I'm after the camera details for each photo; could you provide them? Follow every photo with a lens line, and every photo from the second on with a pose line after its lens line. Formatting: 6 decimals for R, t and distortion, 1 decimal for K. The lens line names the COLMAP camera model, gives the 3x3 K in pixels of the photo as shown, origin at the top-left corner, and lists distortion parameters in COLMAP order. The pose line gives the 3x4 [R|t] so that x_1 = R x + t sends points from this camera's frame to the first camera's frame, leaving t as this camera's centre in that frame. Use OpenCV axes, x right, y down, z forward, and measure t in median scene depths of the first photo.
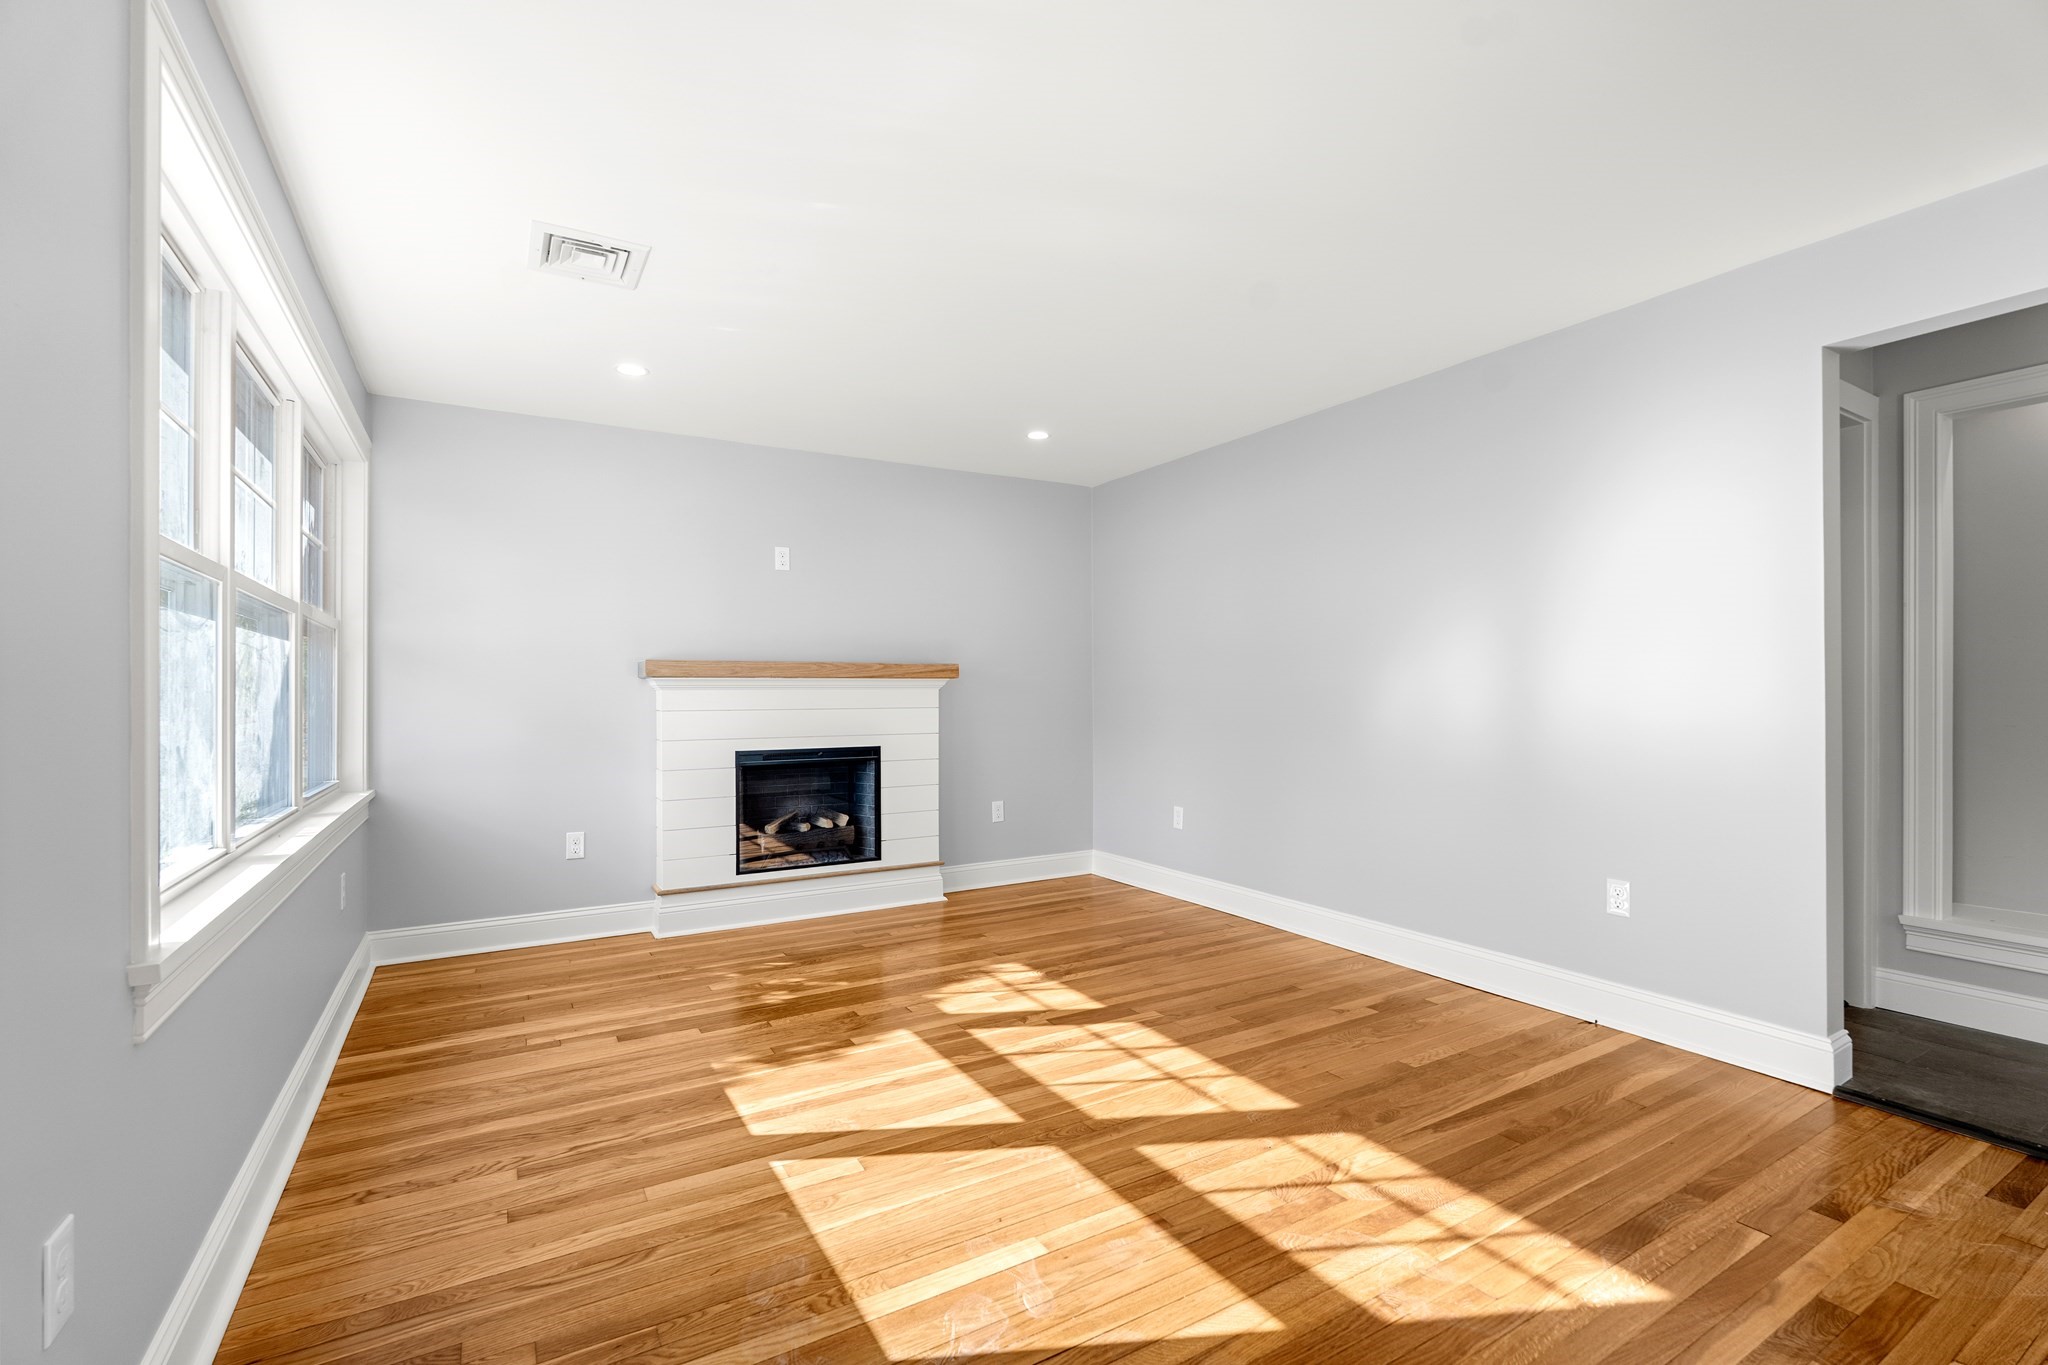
lens RADIAL K [[906.6, 0, 1007.1], [0, 906.6, 699.9], [0, 0, 1]] dist [-0.003350, 0.000025]
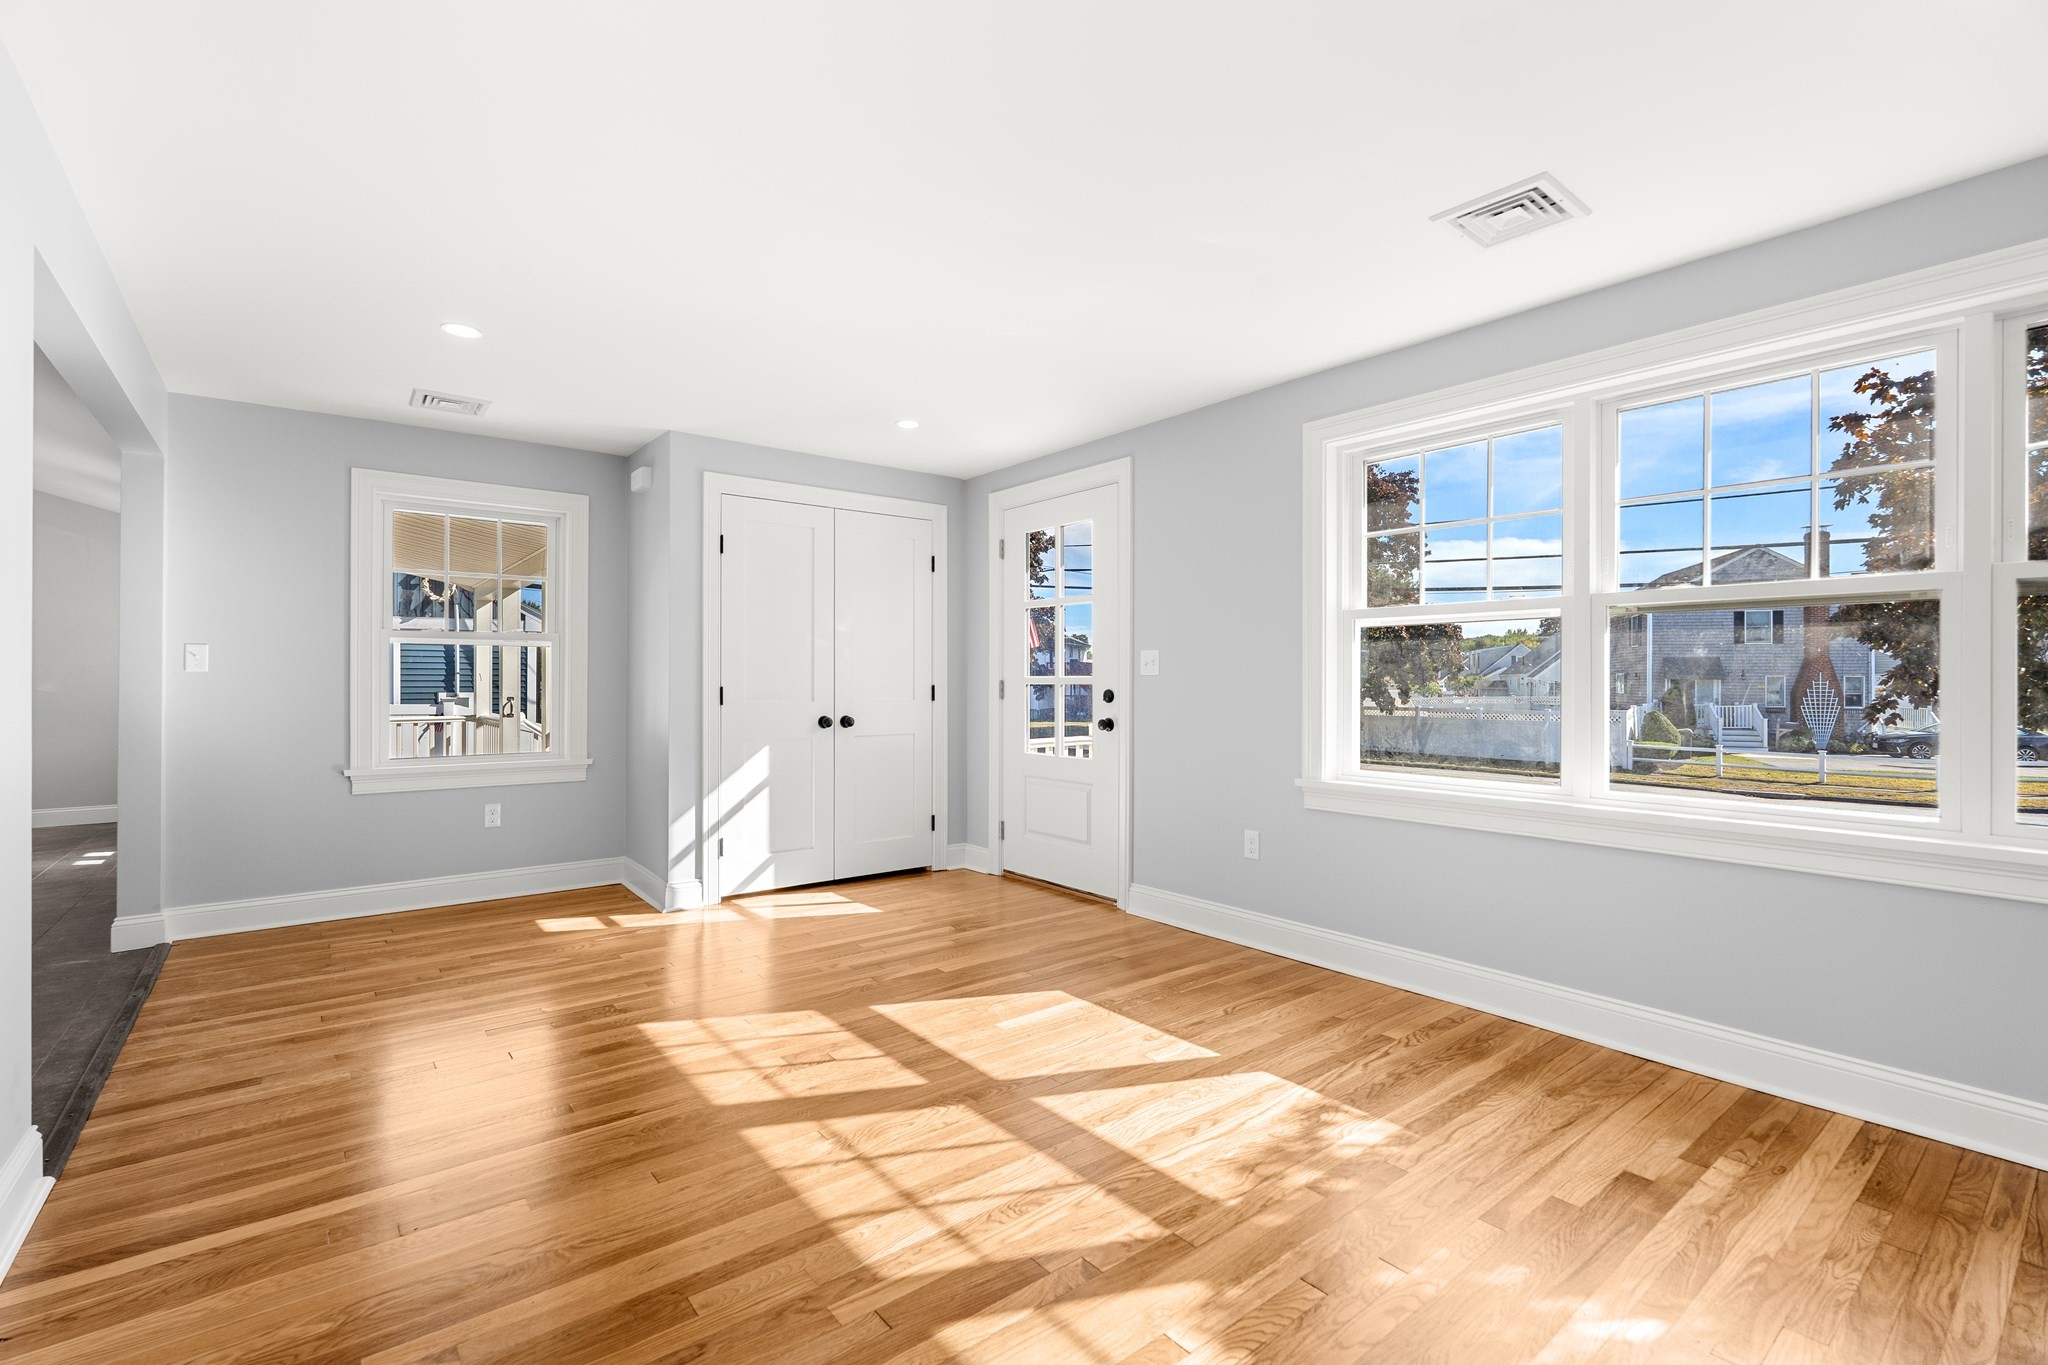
lens RADIAL K [[906.6, 0, 1026.6], [0, 906.6, 672.0], [0, 0, 1]] dist [-0.003350, 0.000025]
pose [[-0.987979, 0.000892, -0.154585, 0.157328], [0.001222, 0.999997, -0.002041, -0.016886], [0.154583, -0.002206, -0.987977, 1.720534]]
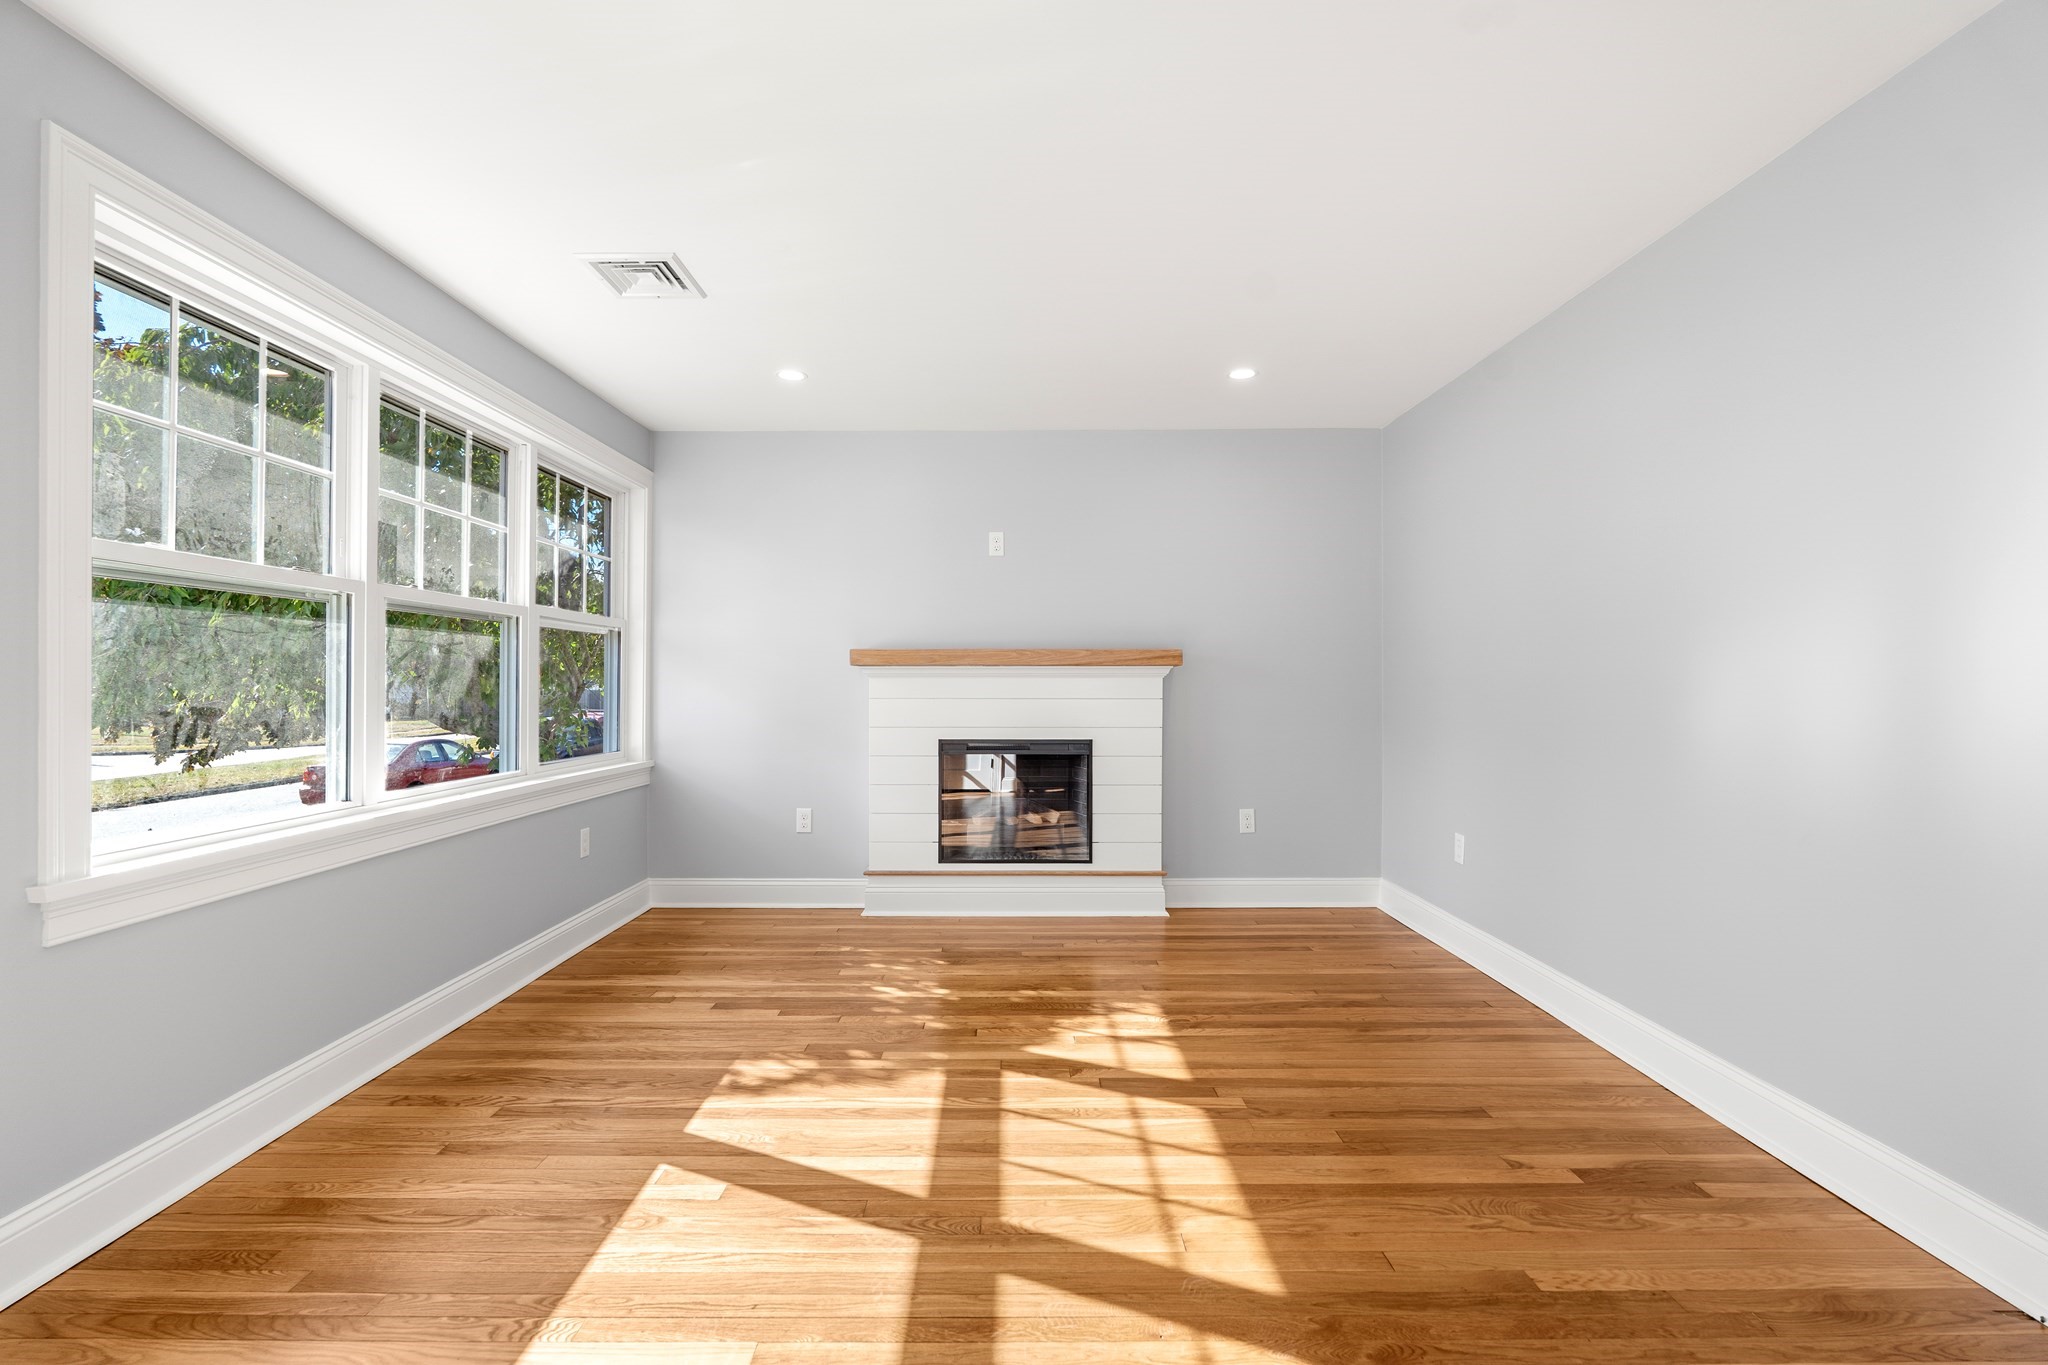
lens RADIAL K [[906.6, 0, 1010.4], [0, 906.6, 687.9], [0, 0, 1]] dist [-0.003350, 0.000025]
pose [[0.864543, 0.009217, -0.502475, 0.427302], [-0.009774, 0.999951, 0.001526, -0.004510], [0.502464, 0.003592, 0.864591, 0.269130]]
